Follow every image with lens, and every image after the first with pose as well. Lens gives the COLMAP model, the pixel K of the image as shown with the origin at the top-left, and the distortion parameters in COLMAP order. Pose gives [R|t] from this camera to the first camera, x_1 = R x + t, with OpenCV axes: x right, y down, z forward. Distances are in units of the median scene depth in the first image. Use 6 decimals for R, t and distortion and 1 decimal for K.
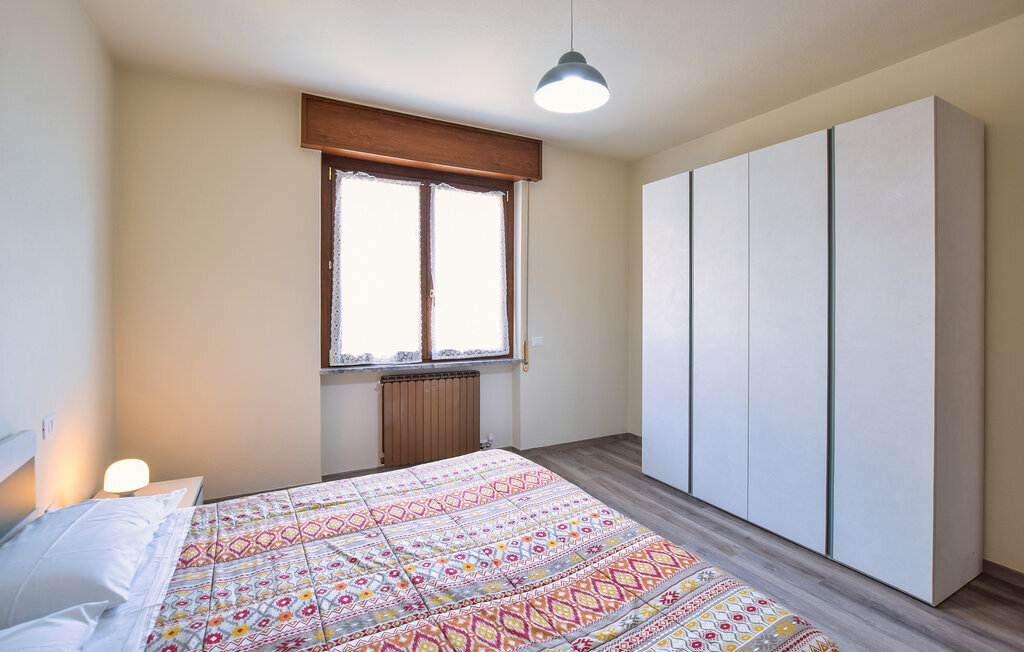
lens RADIAL K [[456.7, 0, 501.3], [0, 456.7, 315.7], [0, 0, 1]] dist [-0.023810, 0.000173]
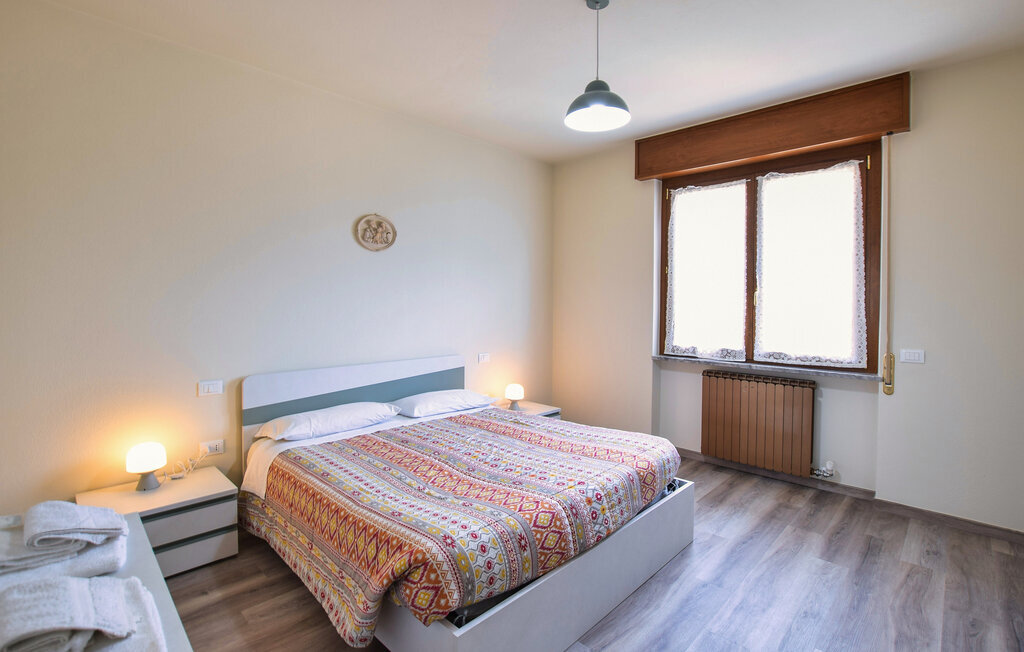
lens RADIAL K [[461.3, 0, 522.6], [0, 461.3, 311.8], [0, 0, 1]] dist [-0.020911, 0.000010]
pose [[0.328619, 0.017572, -0.944299, 0.667135], [-0.026209, 0.999612, 0.009481, -0.002624], [0.944099, 0.021633, 0.328952, 0.248042]]
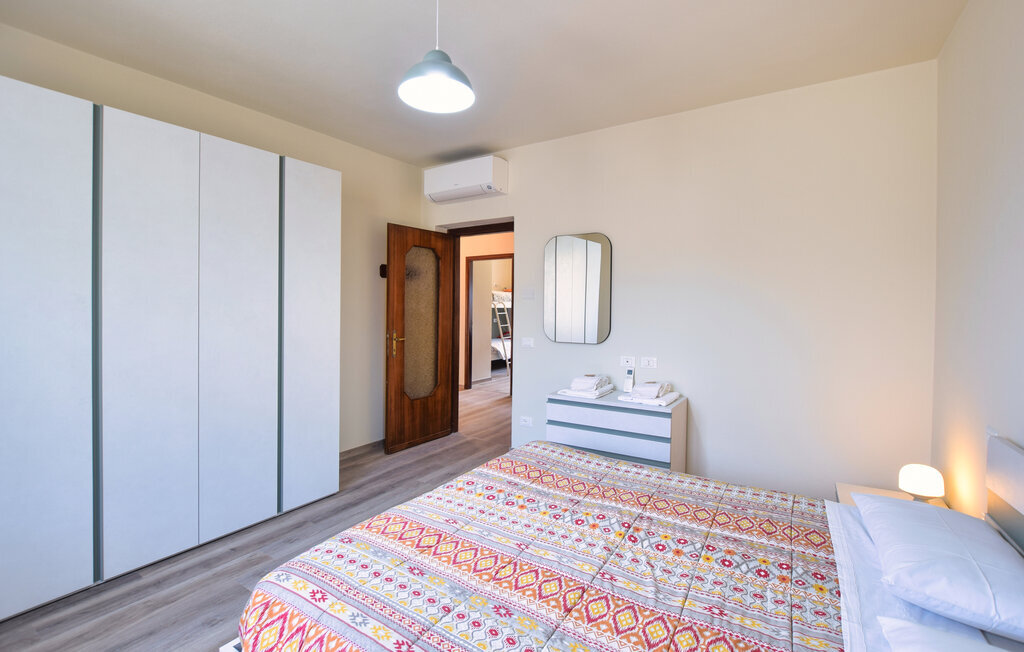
lens RADIAL K [[467.3, 0, 510.0], [0, 467.3, 319.2], [0, 0, 1]] dist [-0.033756, 0.008440]
pose [[-0.500658, -0.035000, 0.864937, -0.447351], [0.012743, 0.998776, 0.047792, -0.023456], [-0.865551, 0.034949, -0.499599, 0.759831]]
